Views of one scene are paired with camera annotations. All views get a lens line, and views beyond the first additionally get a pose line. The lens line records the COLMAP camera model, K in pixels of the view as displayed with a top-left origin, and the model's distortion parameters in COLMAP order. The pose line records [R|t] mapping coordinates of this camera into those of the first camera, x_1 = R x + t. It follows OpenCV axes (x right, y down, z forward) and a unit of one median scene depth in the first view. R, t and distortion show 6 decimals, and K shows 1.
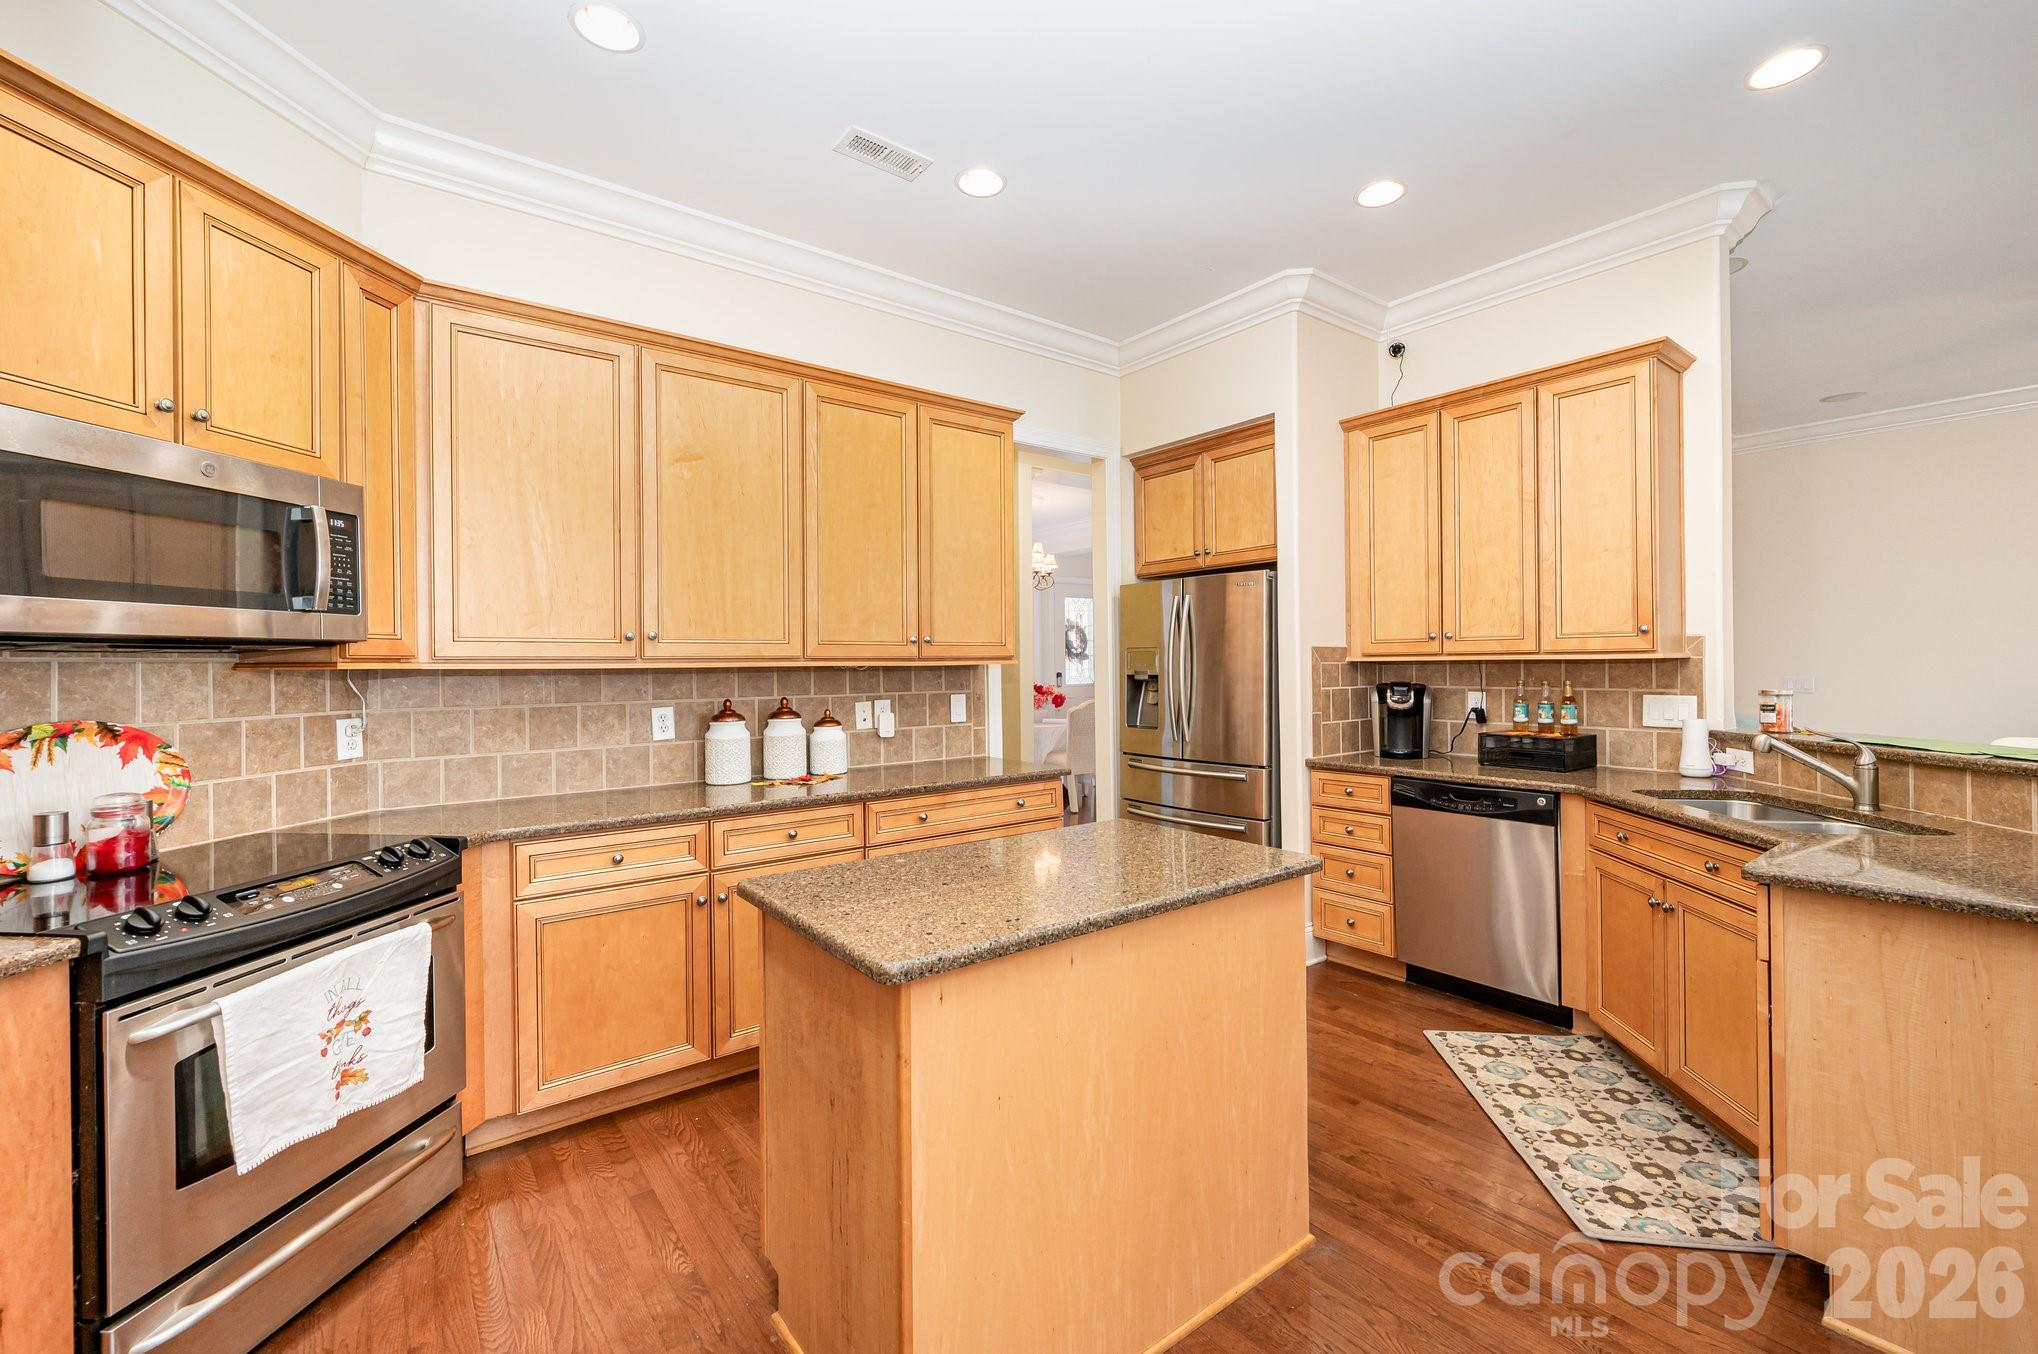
lens RADIAL K [[835.8, 0, 1026.0], [0, 835.8, 666.6], [0, 0, 1]] dist [-0.000612, 0.000011]
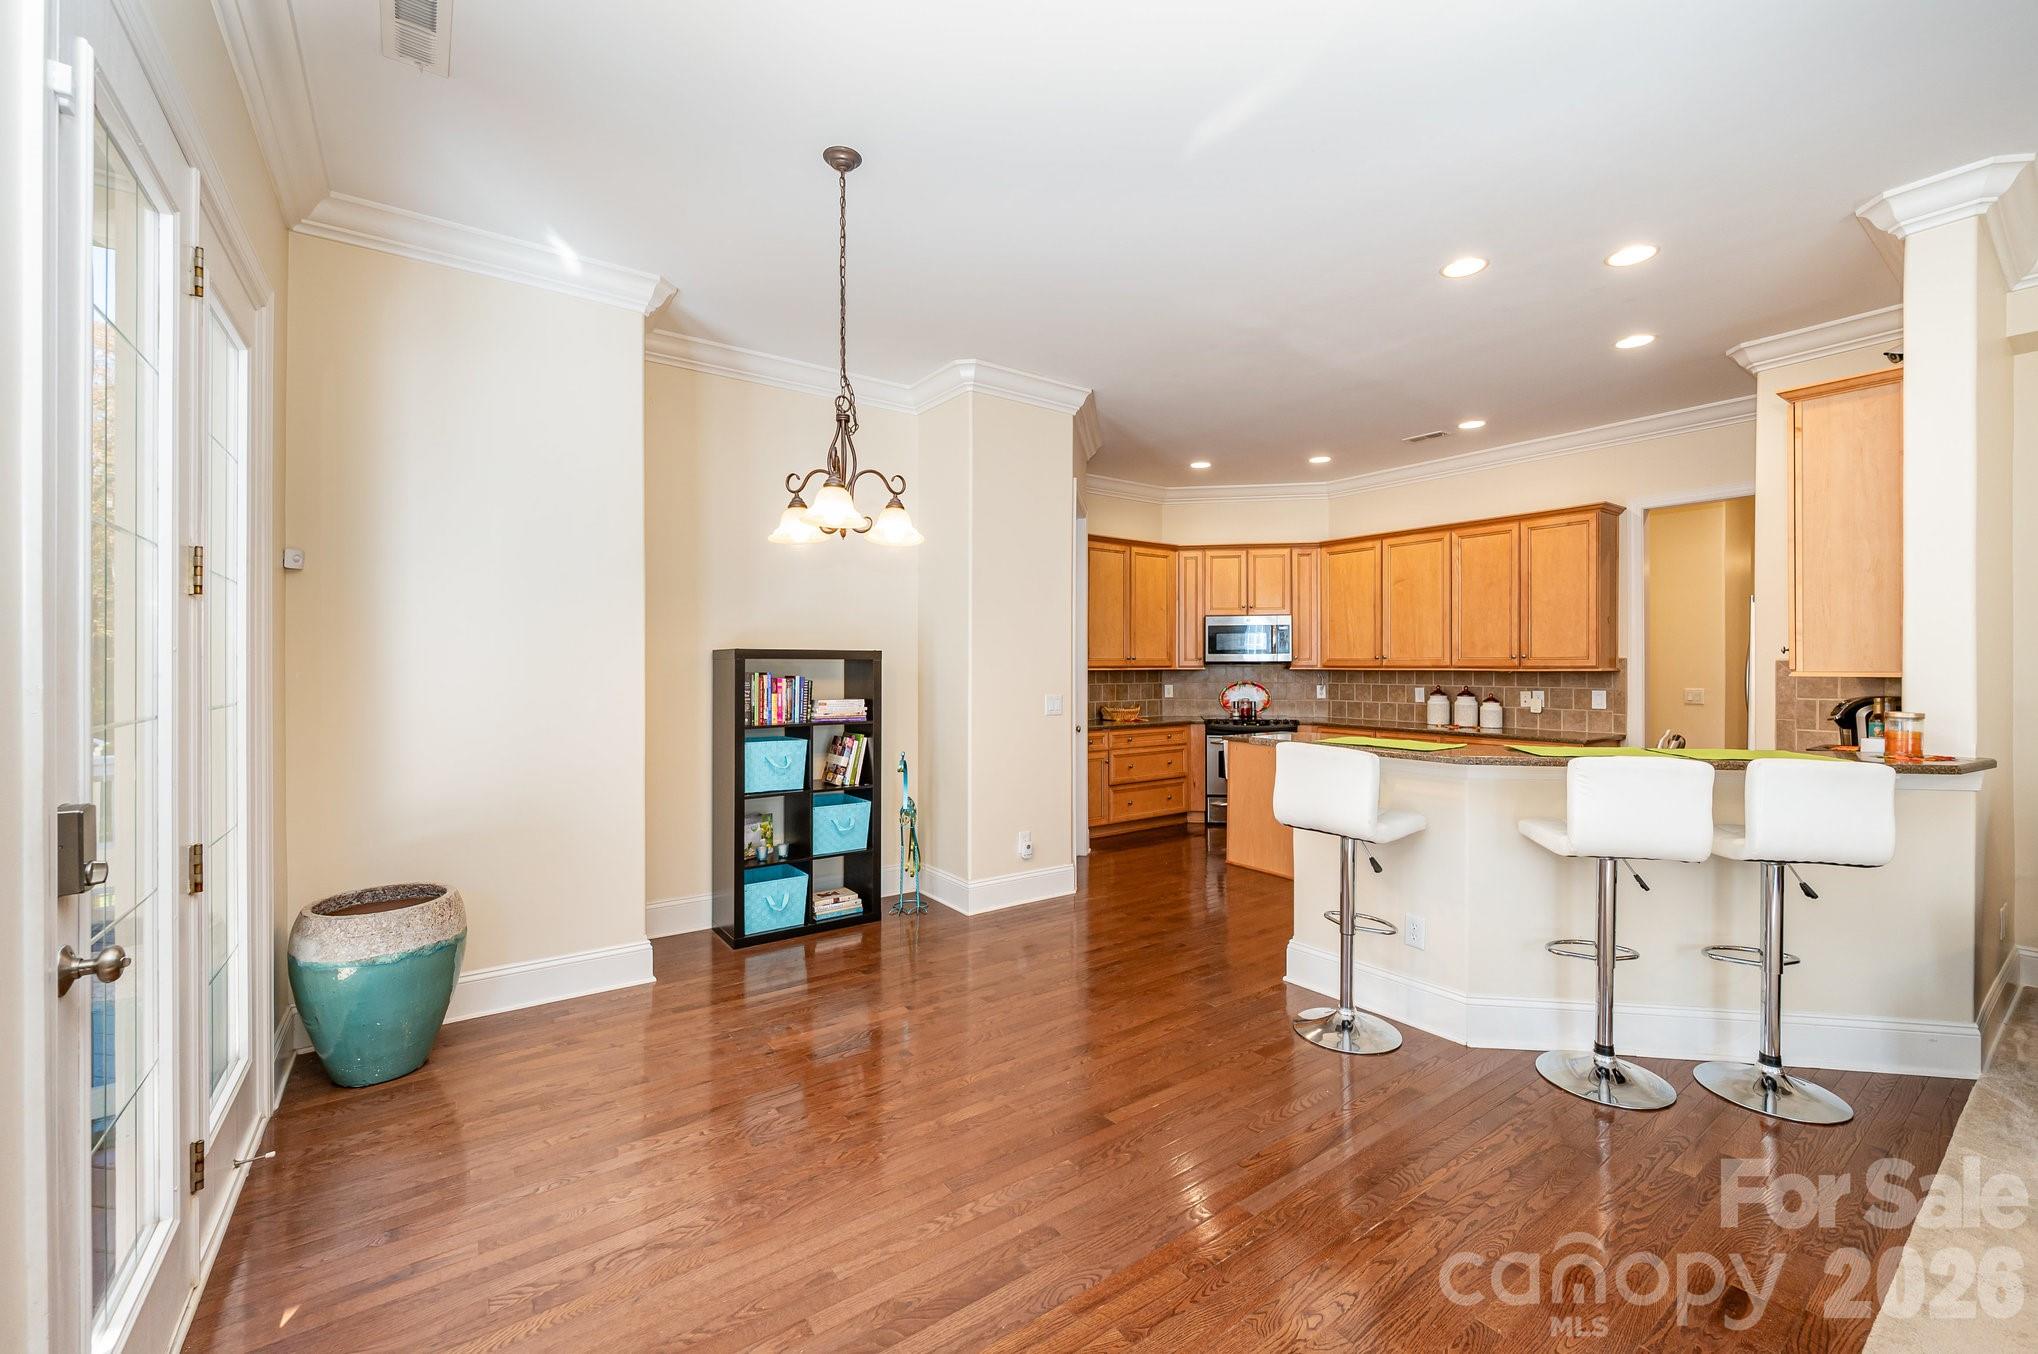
lens RADIAL K [[815.5, 0, 1022.6], [0, 815.5, 669.4], [0, 0, 1]] dist [-0.004295, -0.000244]
pose [[-0.035267, 0.016478, -0.999242, 2.272165], [-0.001308, 0.999862, 0.016534, -0.044161], [0.999377, 0.001890, -0.035241, 0.019749]]
